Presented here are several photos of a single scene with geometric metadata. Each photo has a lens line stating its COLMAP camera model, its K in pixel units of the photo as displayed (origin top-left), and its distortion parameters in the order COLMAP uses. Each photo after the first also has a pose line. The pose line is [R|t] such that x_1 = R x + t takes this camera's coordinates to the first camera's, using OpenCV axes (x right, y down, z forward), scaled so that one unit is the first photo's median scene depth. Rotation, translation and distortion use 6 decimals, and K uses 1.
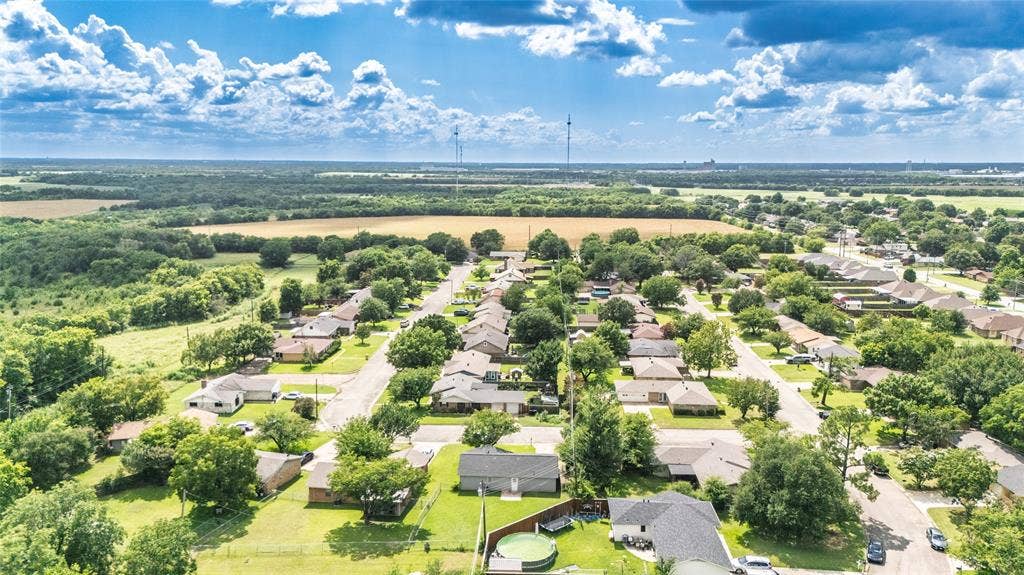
lens RADIAL K [[753.9, 0, 509.2], [0, 753.9, 280.4], [0, 0, 1]] dist [0.060088, -0.035530]
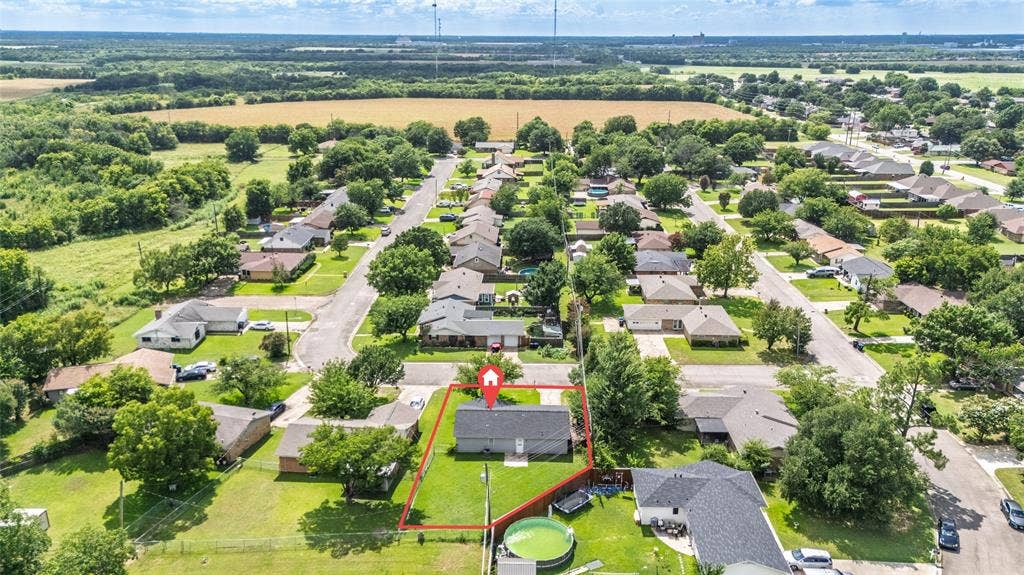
lens RADIAL K [[753.9, 0, 509.0], [0, 753.9, 284.1], [0, 0, 1]] dist [0.060088, -0.035530]
pose [[0.999703, -0.008833, 0.022703, -0.013891], [0.005082, 0.987060, 0.160271, -0.031003], [-0.023825, -0.160108, 0.986812, 0.108327]]
